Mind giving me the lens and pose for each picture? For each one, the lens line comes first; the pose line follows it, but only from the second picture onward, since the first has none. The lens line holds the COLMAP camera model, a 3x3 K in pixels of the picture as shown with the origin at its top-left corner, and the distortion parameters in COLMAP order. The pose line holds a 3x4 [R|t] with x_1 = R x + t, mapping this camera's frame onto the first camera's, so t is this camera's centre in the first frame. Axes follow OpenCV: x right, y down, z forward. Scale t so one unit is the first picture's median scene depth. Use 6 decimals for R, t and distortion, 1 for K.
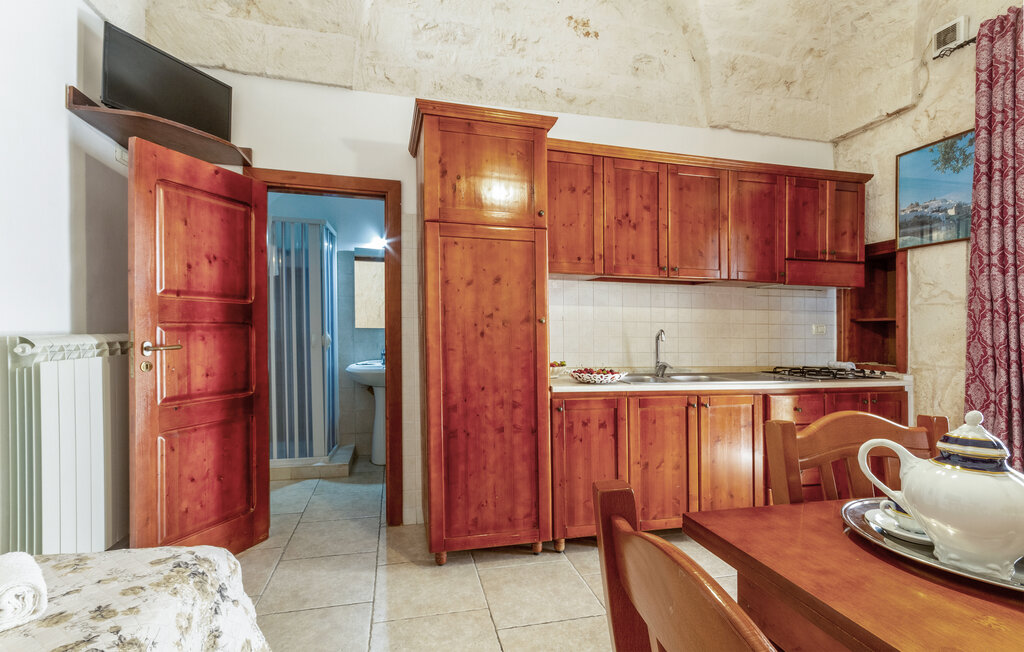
lens RADIAL K [[490.7, 0, 501.4], [0, 490.7, 327.0], [0, 0, 1]] dist [0.018406, 0.000626]
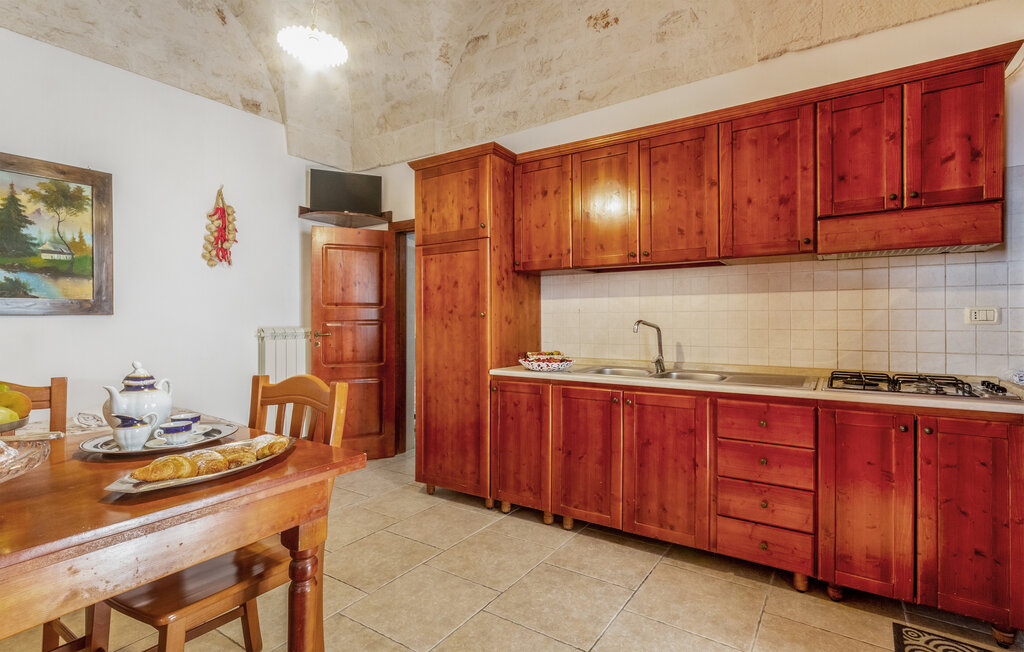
lens RADIAL K [[496.3, 0, 524.9], [0, 496.3, 325.0], [0, 0, 1]] dist [0.026546, 0.000990]
pose [[0.676051, -0.008945, -0.736800, 0.903450], [0.011474, 0.999933, -0.001611, 0.013547], [0.736765, -0.007365, 0.676109, 0.214818]]
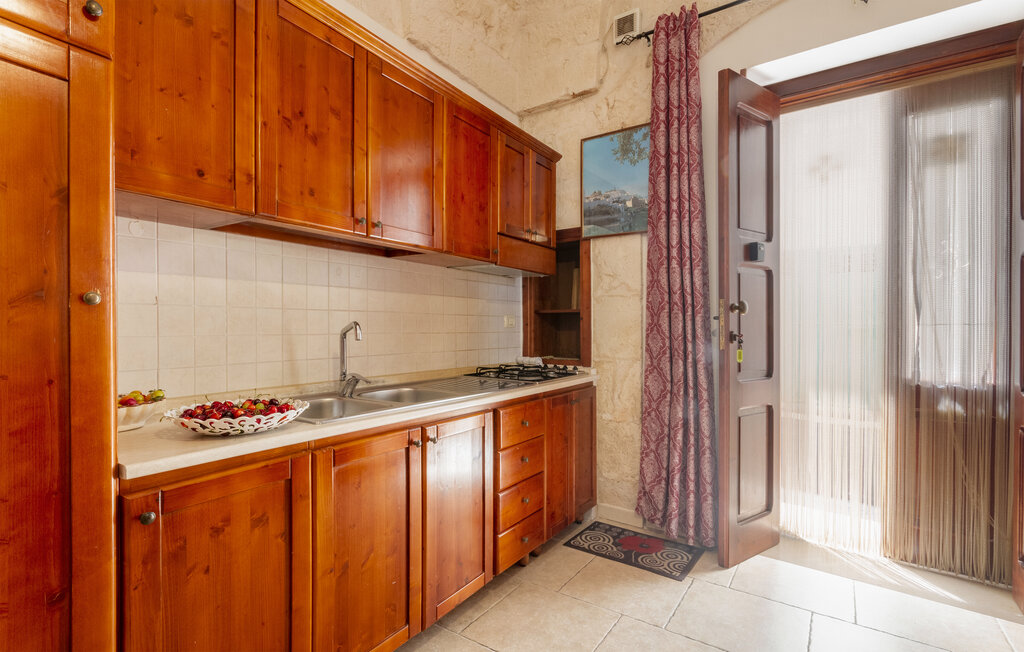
lens RADIAL K [[490.7, 0, 501.4], [0, 490.7, 327.0], [0, 0, 1]] dist [0.018406, 0.000626]
pose [[0.753382, -0.006619, 0.657549, 0.059748], [-0.003784, 0.999889, 0.014401, 0.003063], [-0.657572, -0.013337, 0.753274, 0.430118]]
